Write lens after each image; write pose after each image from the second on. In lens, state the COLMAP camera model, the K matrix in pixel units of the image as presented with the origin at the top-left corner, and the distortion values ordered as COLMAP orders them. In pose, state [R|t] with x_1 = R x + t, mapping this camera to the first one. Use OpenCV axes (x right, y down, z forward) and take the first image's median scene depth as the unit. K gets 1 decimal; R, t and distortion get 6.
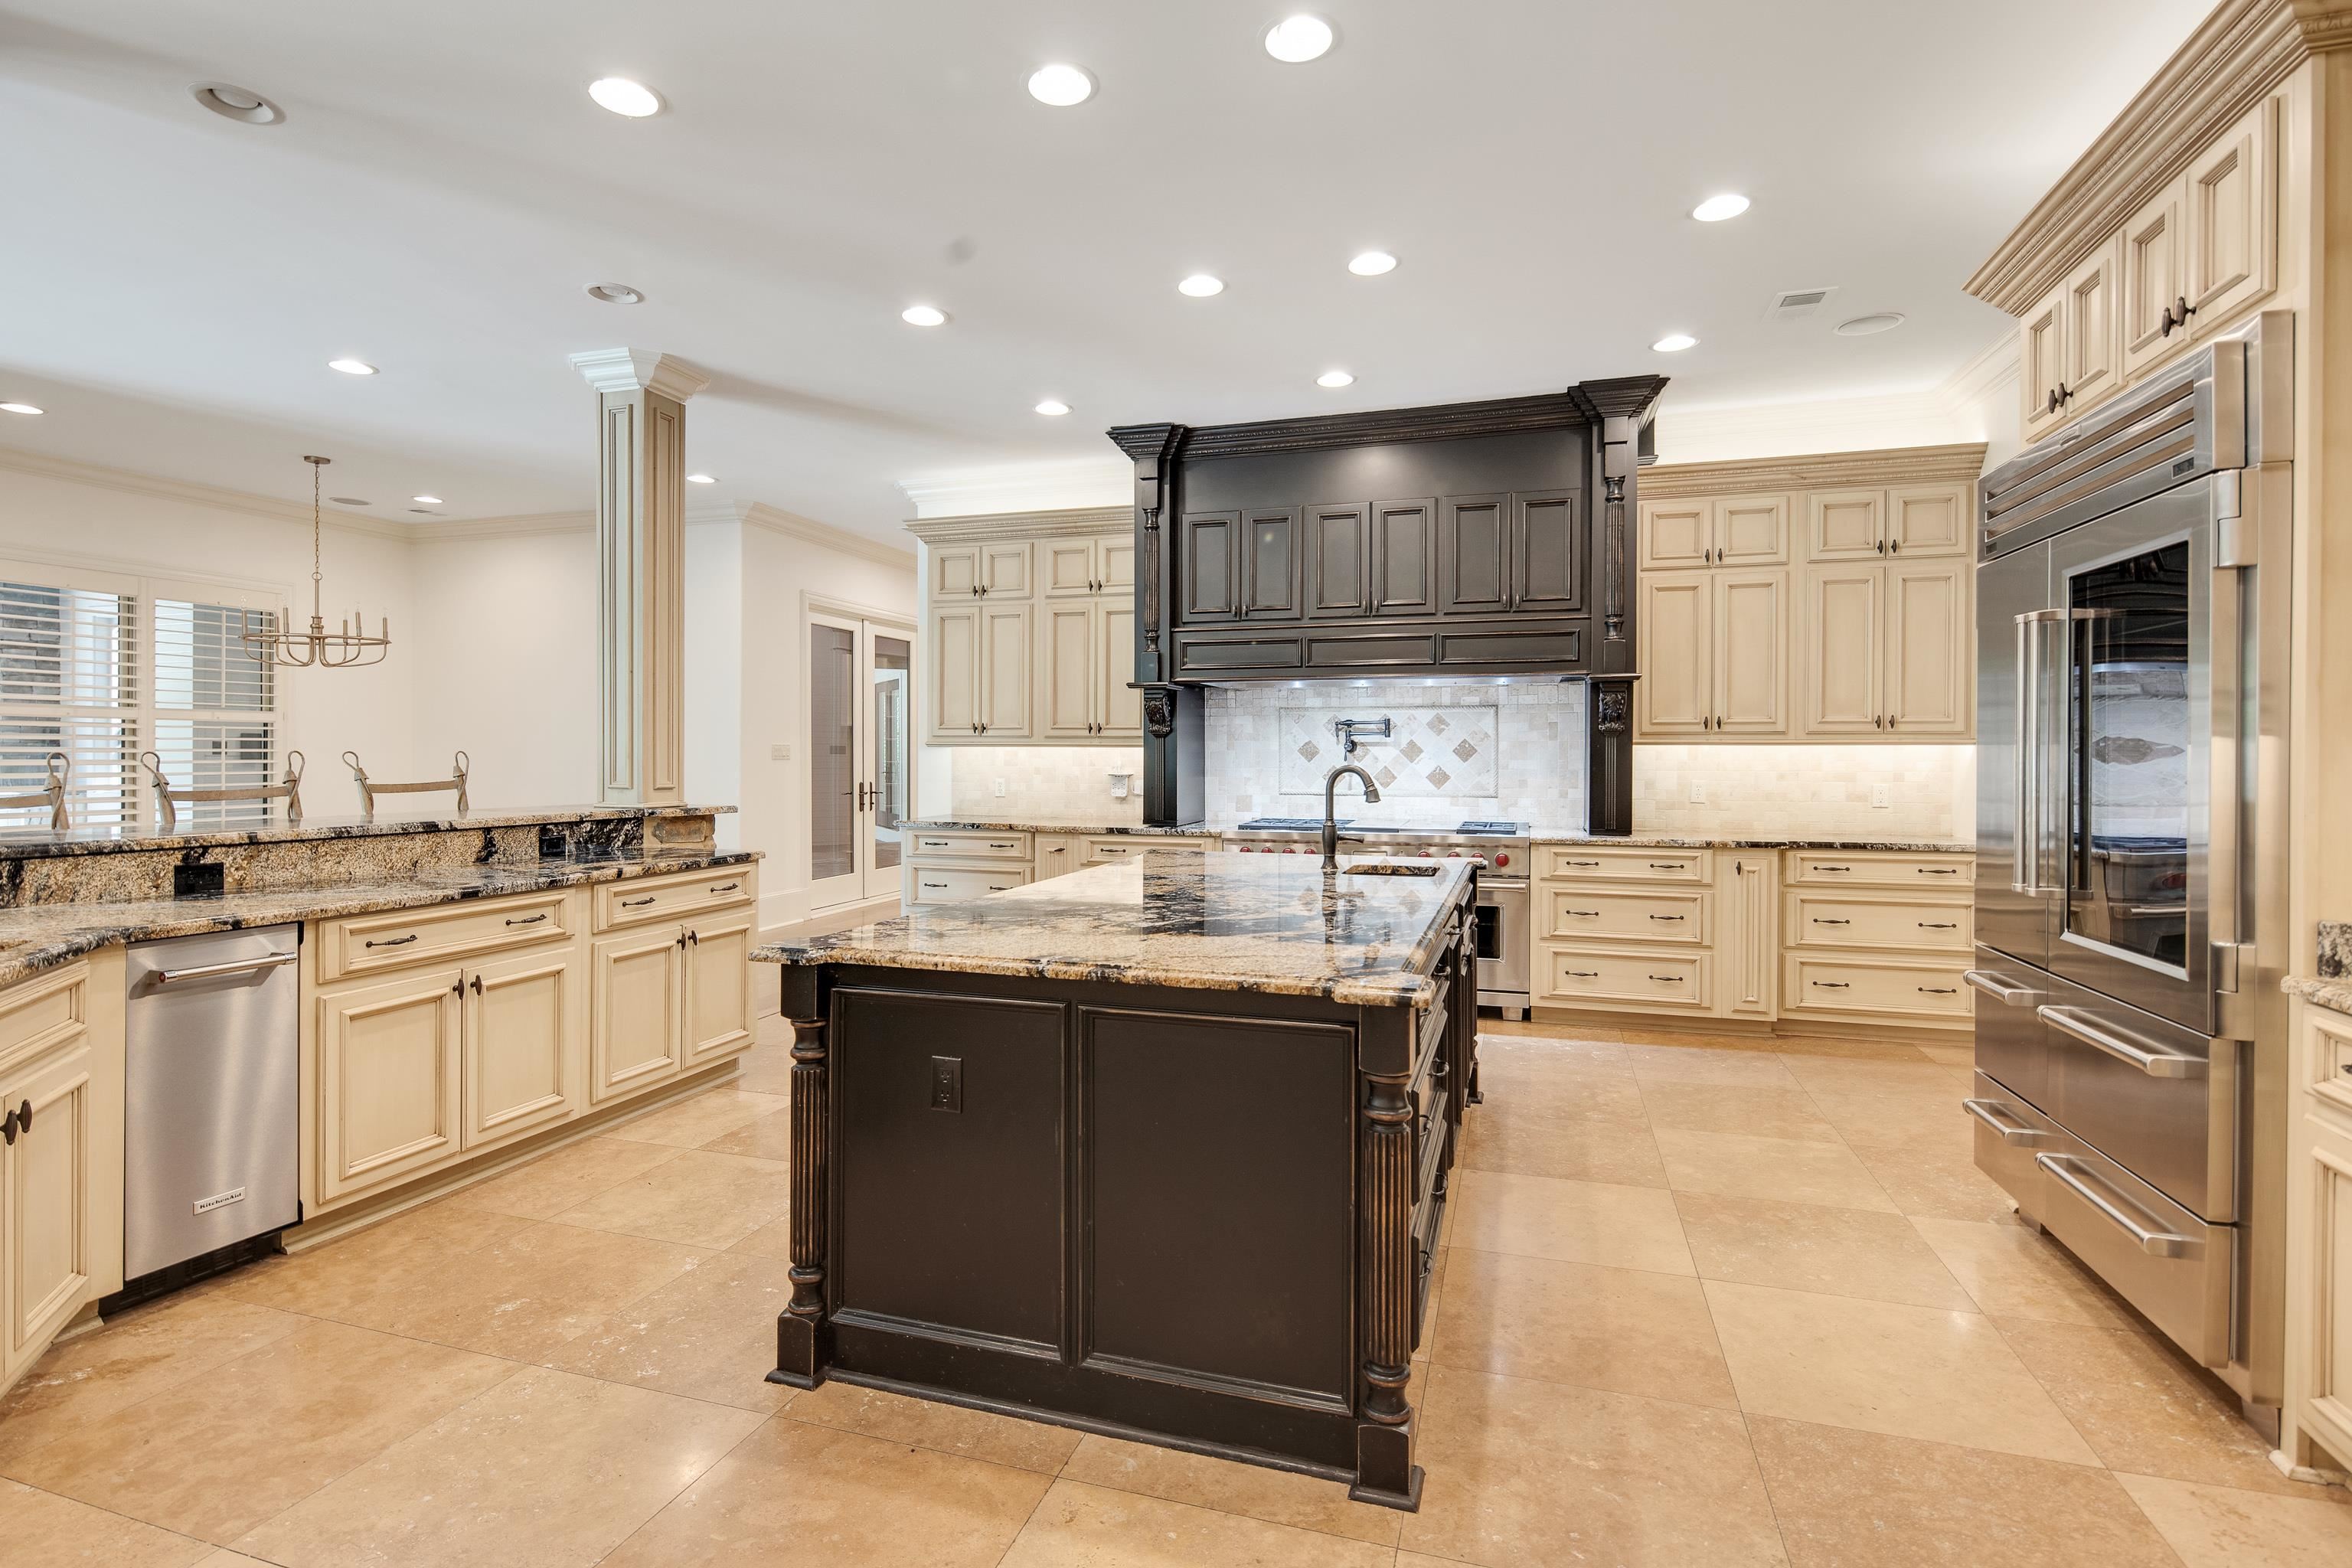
lens RADIAL K [[1136.4, 0, 1173.1], [0, 1136.4, 767.6], [0, 0, 1]] dist [-0.000557, -0.000265]
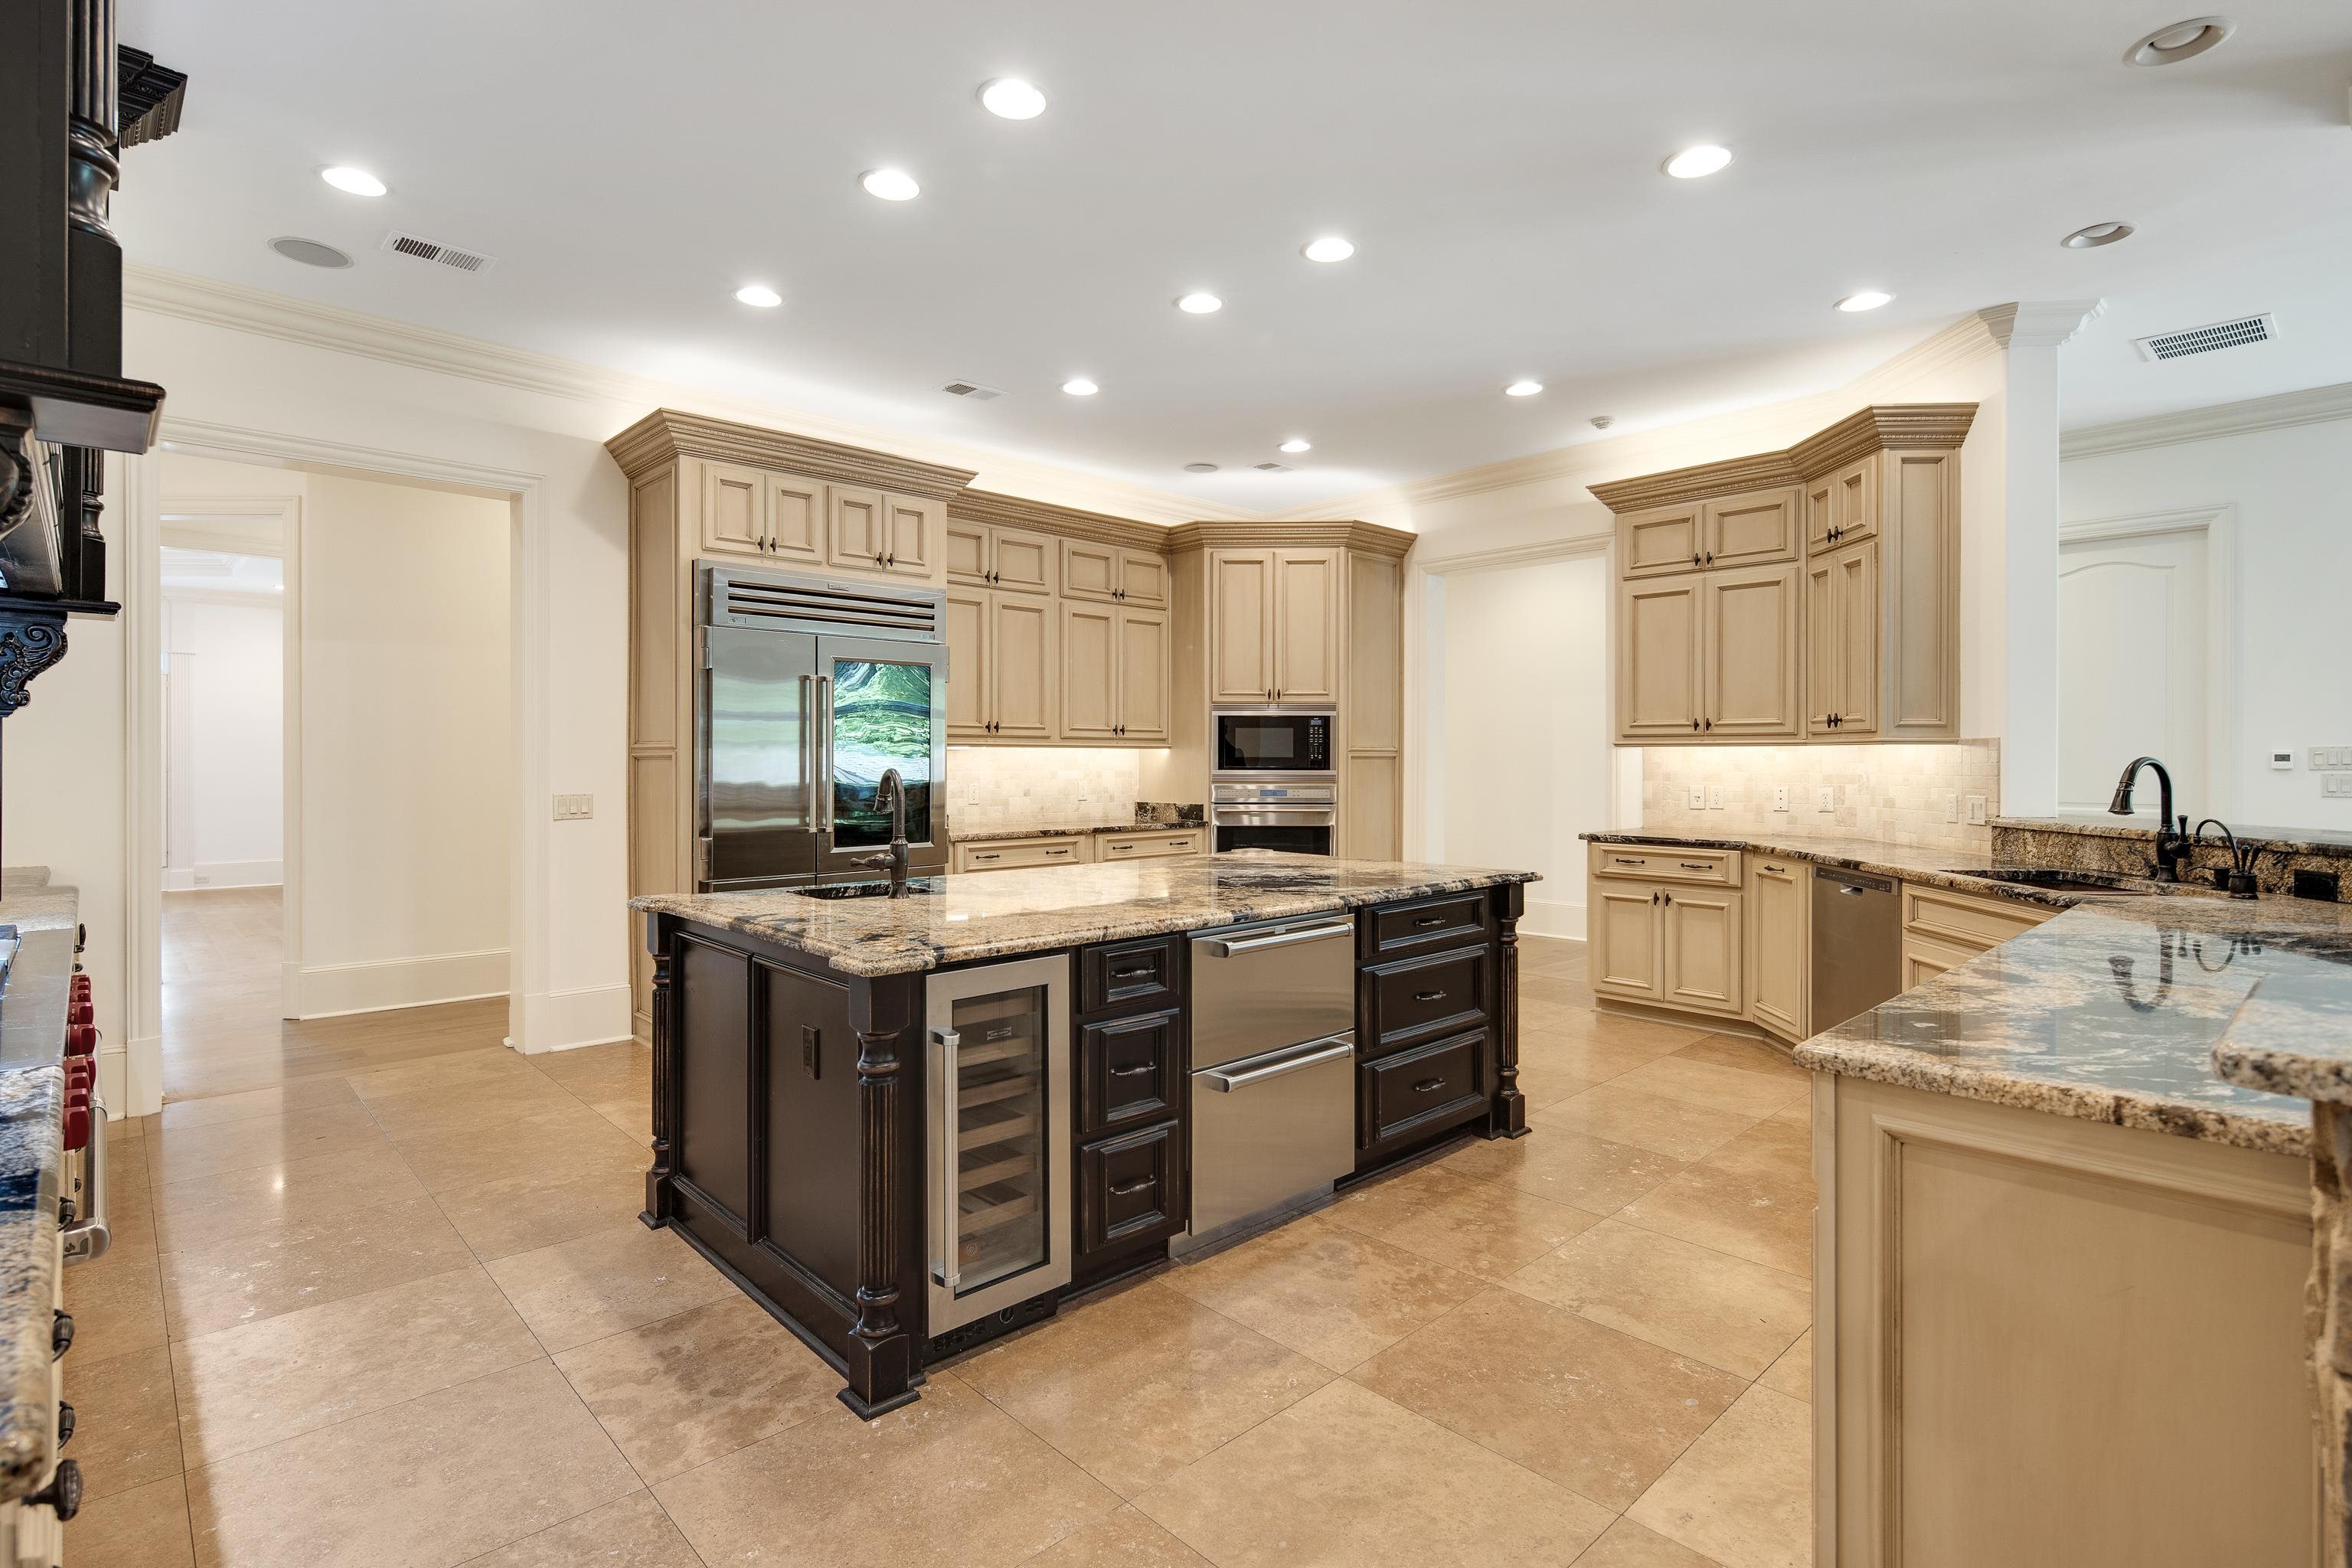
lens RADIAL K [[1136.4, 0, 1174.5], [0, 1136.4, 765.9], [0, 0, 1]] dist [-0.000557, -0.000265]
pose [[-0.874047, -0.008077, 0.485774, -0.638034], [0.000999, 0.999830, 0.018422, -0.025795], [-0.485840, 0.016587, -0.873890, 2.444136]]
